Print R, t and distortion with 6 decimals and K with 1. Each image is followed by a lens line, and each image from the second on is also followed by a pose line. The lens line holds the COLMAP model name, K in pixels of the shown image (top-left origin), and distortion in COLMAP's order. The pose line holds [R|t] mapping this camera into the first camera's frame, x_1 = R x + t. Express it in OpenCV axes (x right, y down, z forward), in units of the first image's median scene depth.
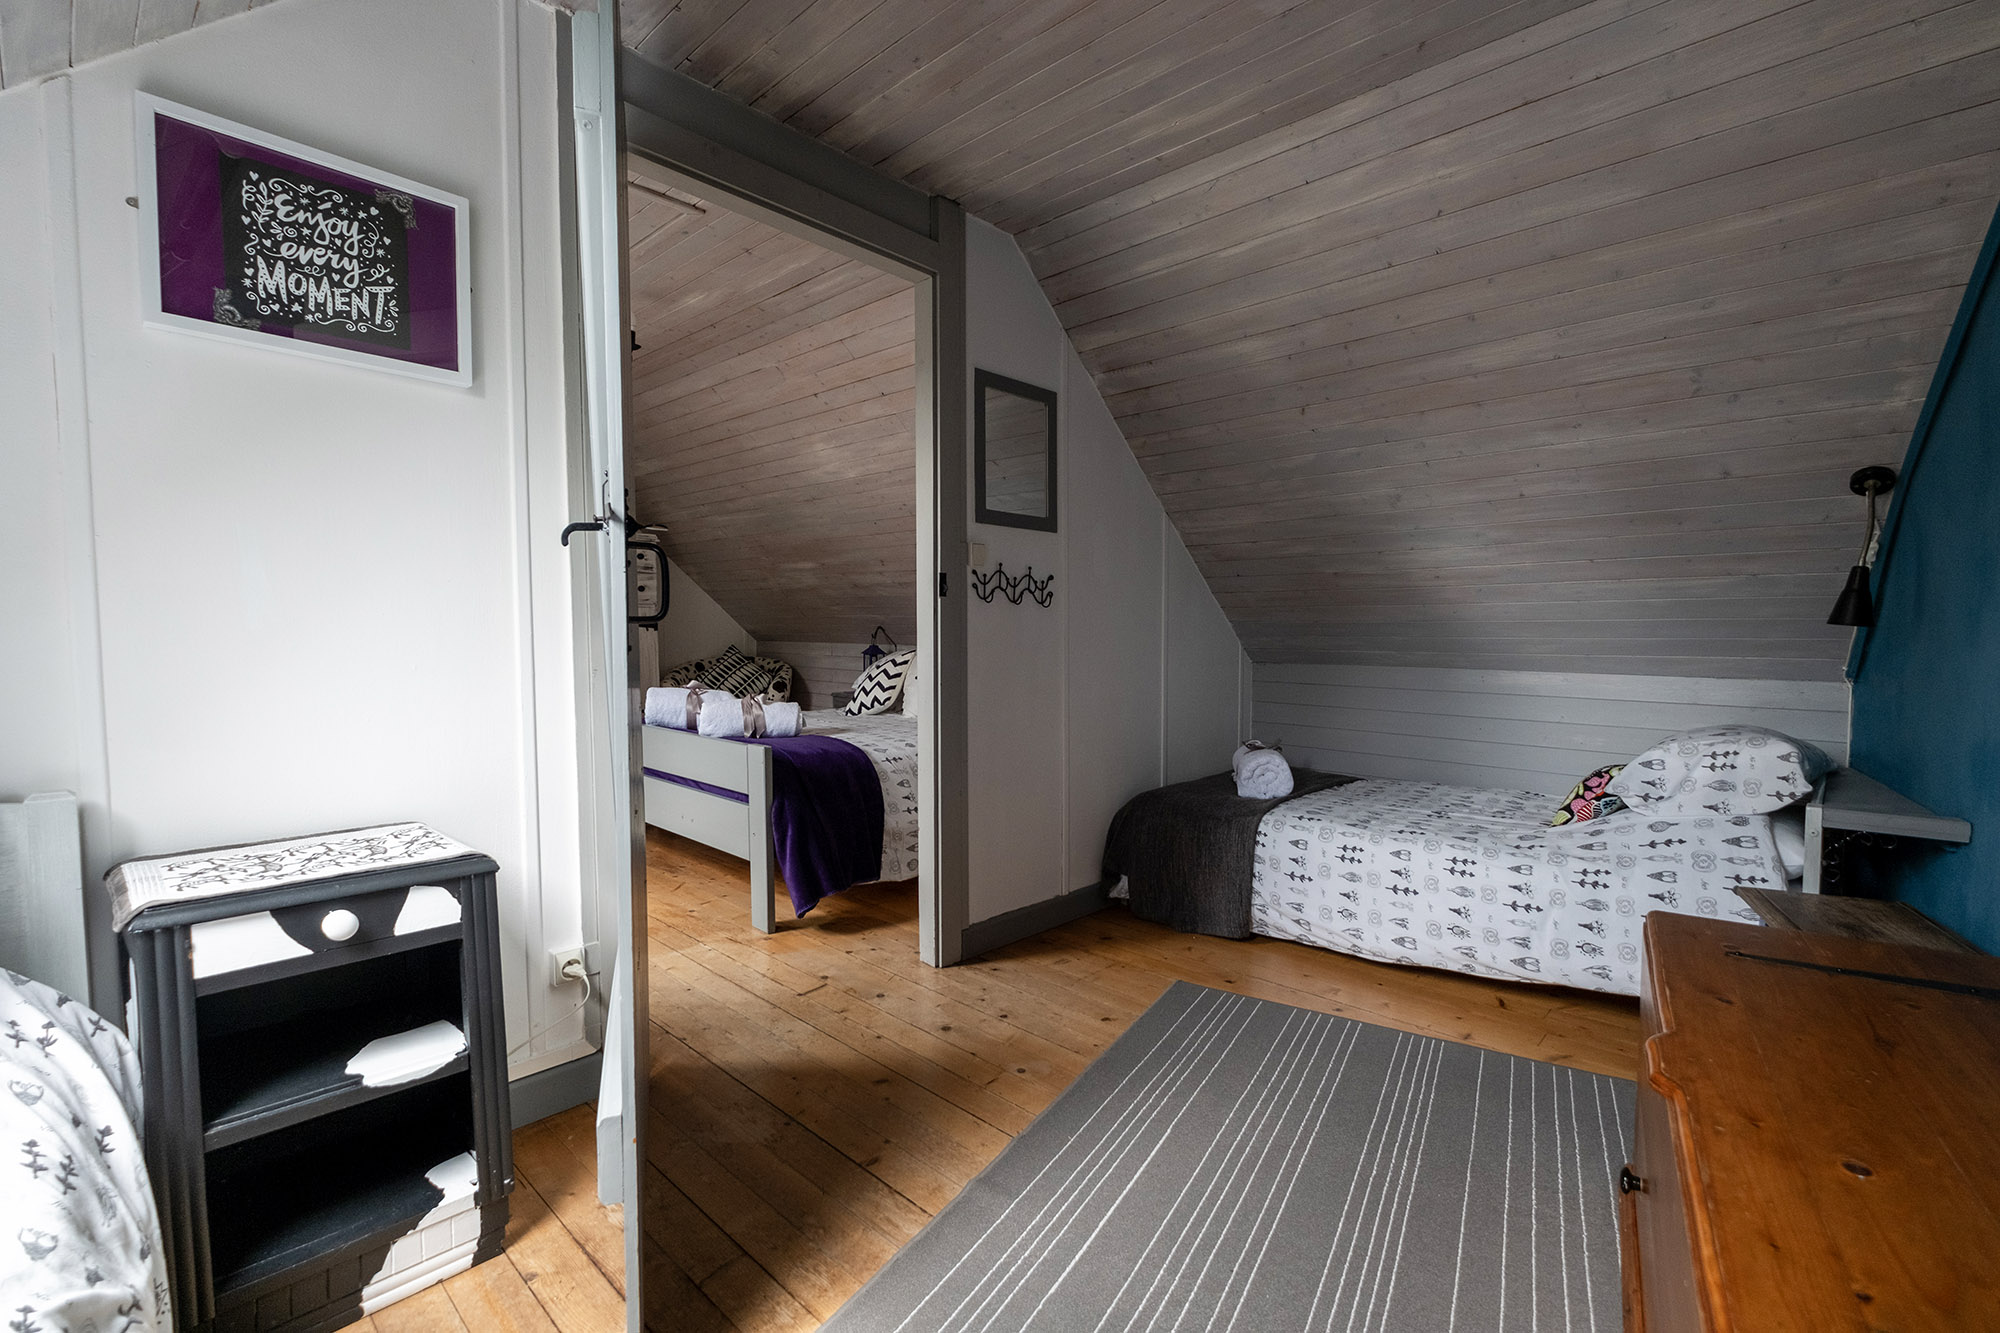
lens RADIAL K [[854.5, 0, 1000.0], [0, 854.5, 666.5], [0, 0, 1]] dist [-0.013654, 0.000008]
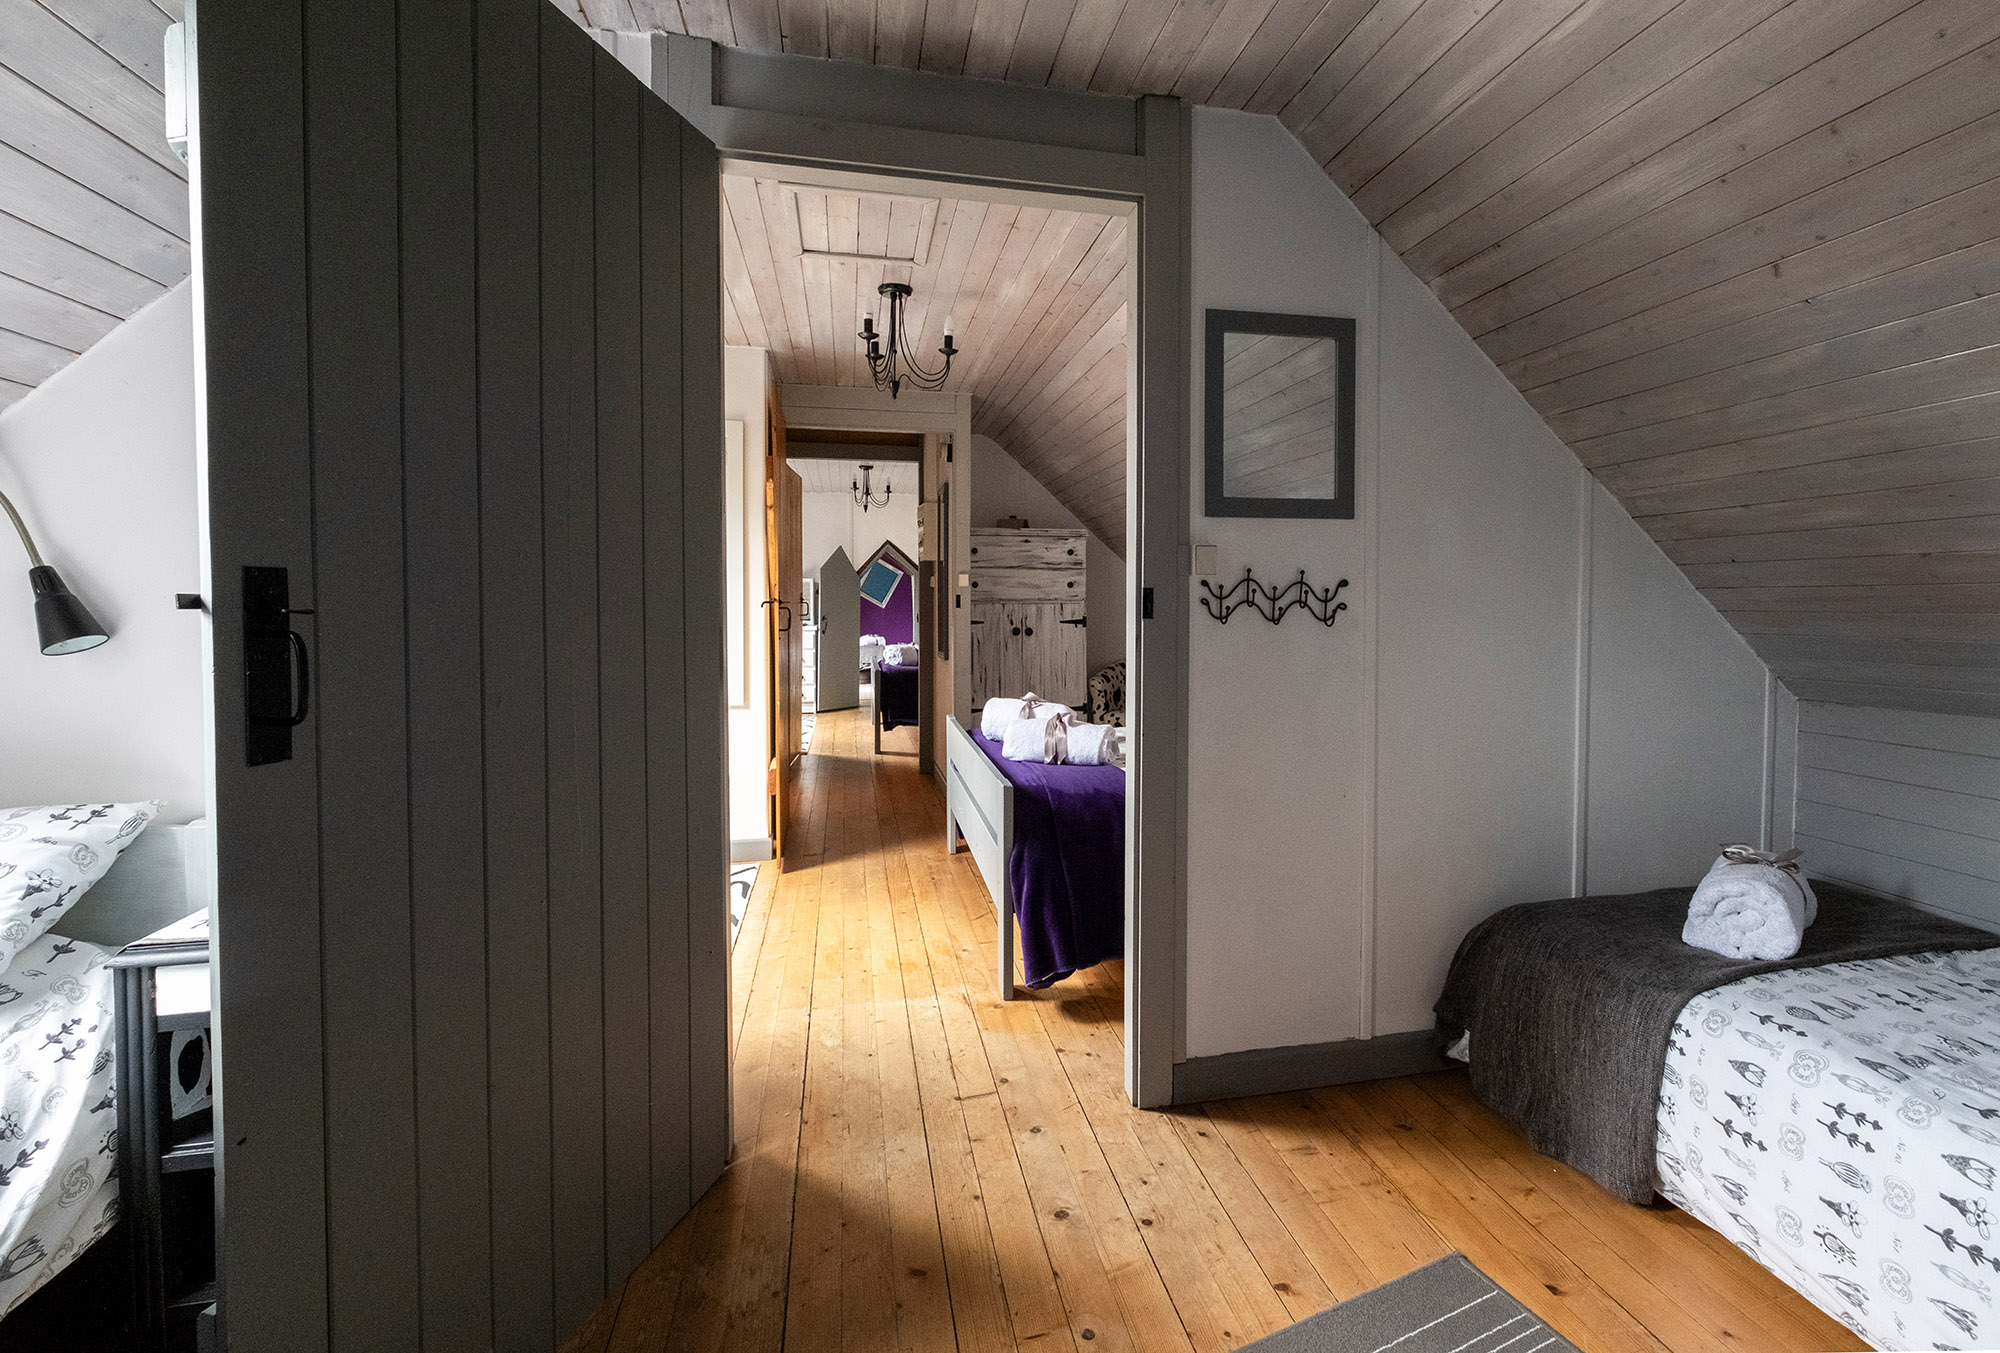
lens RADIAL K [[893.9, 0, 999.3], [0, 893.9, 637.9], [0, 0, 1]] dist [-0.012916, 0.001243]
pose [[0.834105, 0.003240, -0.551597, 0.248615], [-0.010747, 0.999888, -0.010378, -0.052240], [0.551501, 0.014585, 0.834046, 0.252518]]
